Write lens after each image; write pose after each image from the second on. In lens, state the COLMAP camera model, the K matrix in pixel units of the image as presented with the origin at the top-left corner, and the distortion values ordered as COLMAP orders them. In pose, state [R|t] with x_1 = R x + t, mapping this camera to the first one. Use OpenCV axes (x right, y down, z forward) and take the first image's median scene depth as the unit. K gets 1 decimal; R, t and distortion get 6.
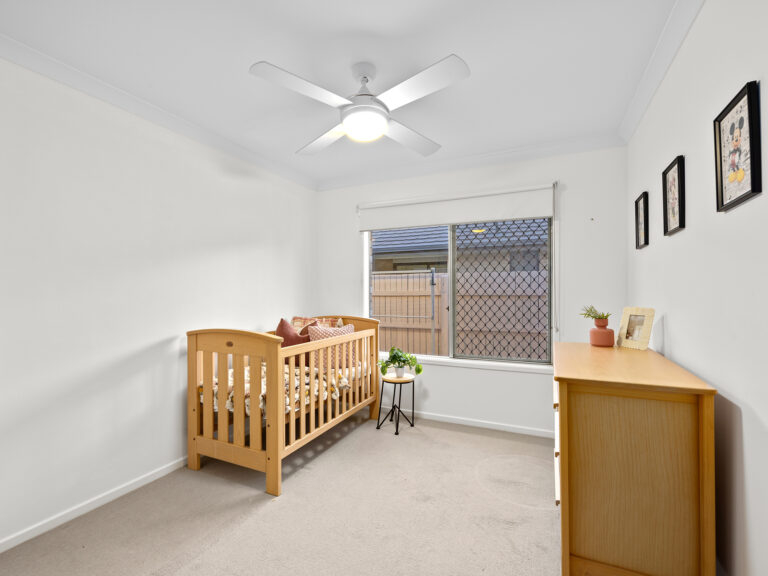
lens RADIAL K [[351.7, 0, 384.0], [0, 351.7, 288.0], [0, 0, 1]] dist [-0.002915, -0.000603]
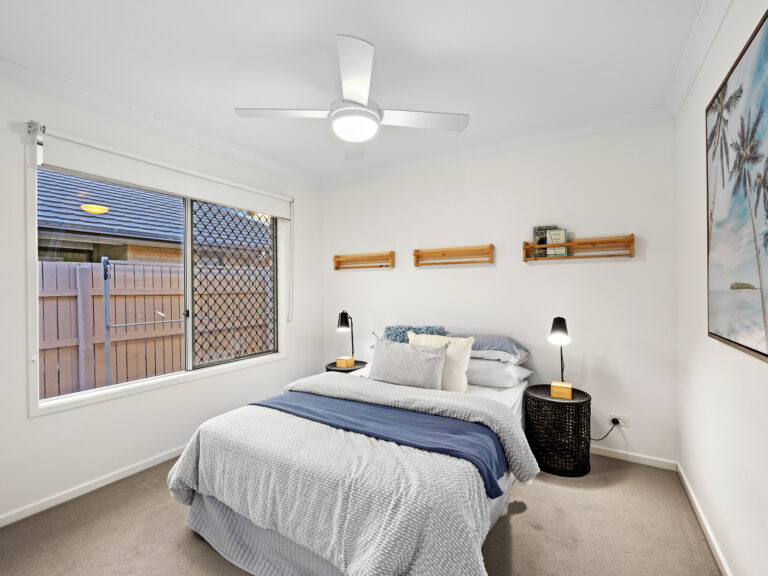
lens RADIAL K [[351.7, 0, 384.0], [0, 351.7, 288.0], [0, 0, 1]] dist [-0.002915, -0.000603]
pose [[0.080301, 0.006859, 0.996747, -0.590716], [-0.005642, 0.999963, -0.006426, 0.010499], [-0.996755, -0.005108, 0.080337, 0.498852]]
